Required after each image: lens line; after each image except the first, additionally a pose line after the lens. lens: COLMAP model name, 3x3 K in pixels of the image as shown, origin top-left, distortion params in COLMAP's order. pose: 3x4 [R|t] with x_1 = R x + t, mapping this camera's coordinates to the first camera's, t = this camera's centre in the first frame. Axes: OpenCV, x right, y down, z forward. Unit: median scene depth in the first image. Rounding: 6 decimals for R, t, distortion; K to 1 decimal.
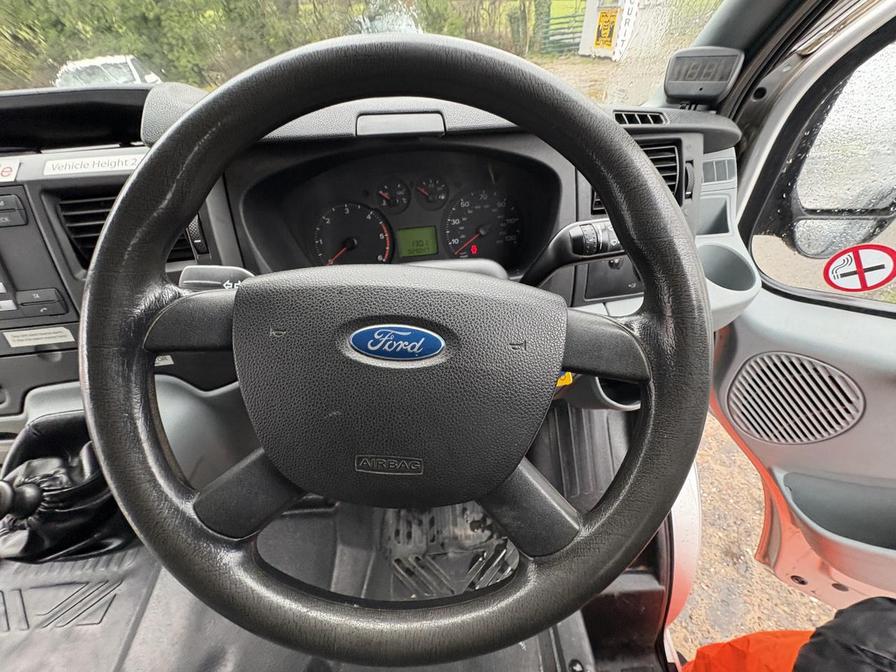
lens RADIAL K [[356.6, 0, 449.6], [0, 356.6, 335.9], [0, 0, 1]] dist [0.000245, 0.000137]
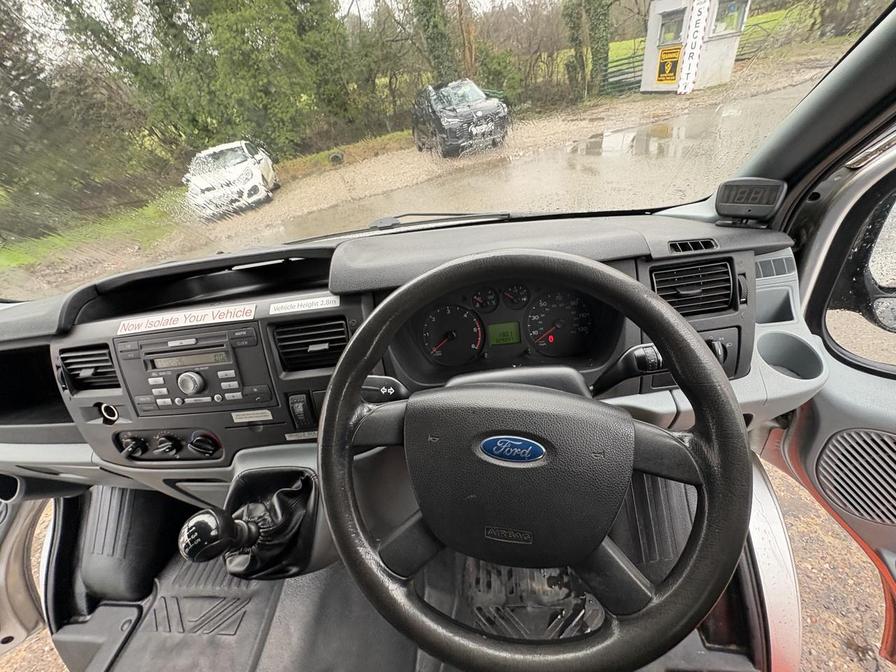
lens RADIAL K [[356.6, 0, 450.4], [0, 356.6, 335.6], [0, 0, 1]] dist [0.000245, 0.000137]
pose [[0.985676, -0.010801, -0.168305, -0.067286], [-0.005924, 0.995114, -0.098559, -0.138245], [0.168547, 0.098144, 0.980795, -0.249076]]
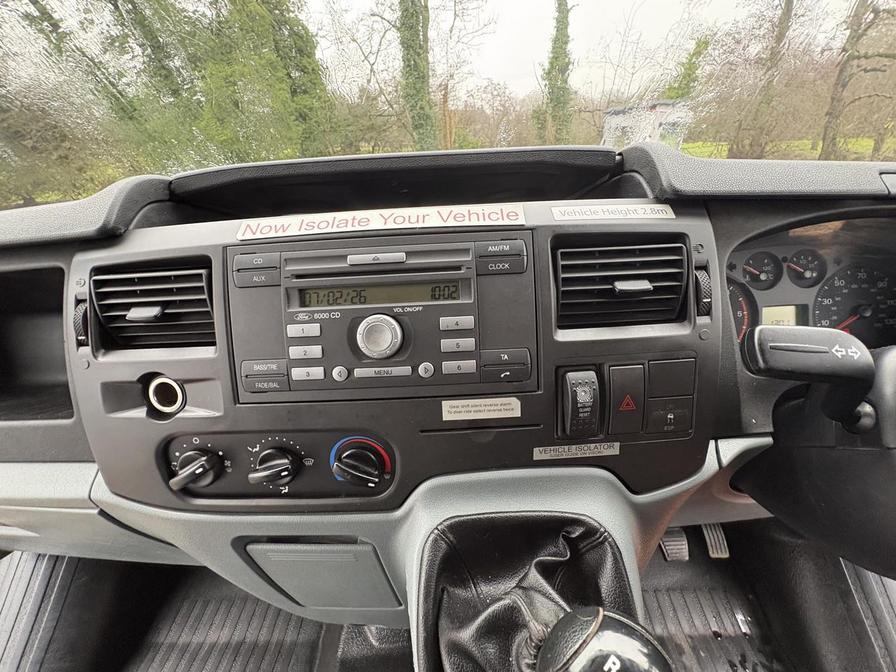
lens RADIAL K [[356.6, 0, 451.6], [0, 356.6, 336.3], [0, 0, 1]] dist [0.000245, 0.000137]
pose [[0.997930, 0.042506, -0.048257, -0.874713], [-0.053692, 0.963722, -0.261453, 0.042970], [0.035392, 0.263503, 0.964009, 0.145284]]
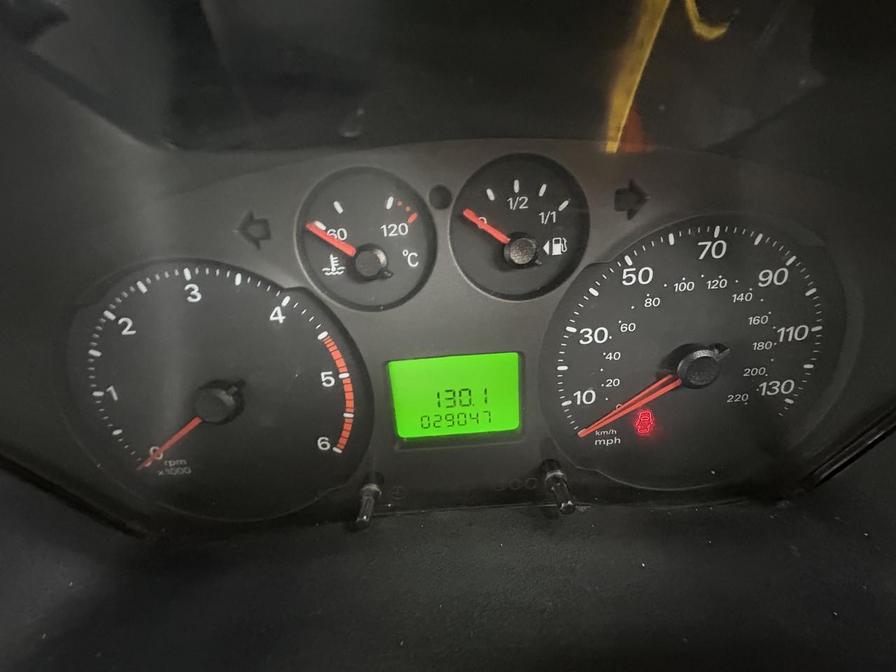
lens RADIAL K [[356.6, 0, 449.1], [0, 356.6, 339.5], [0, 0, 1]] dist [0.000245, 0.000137]
pose [[0.999815, 0.018367, -0.005659, -0.095226], [-0.018360, 0.999831, 0.001332, -0.320356], [0.005683, -0.001228, 0.999983, 0.736149]]
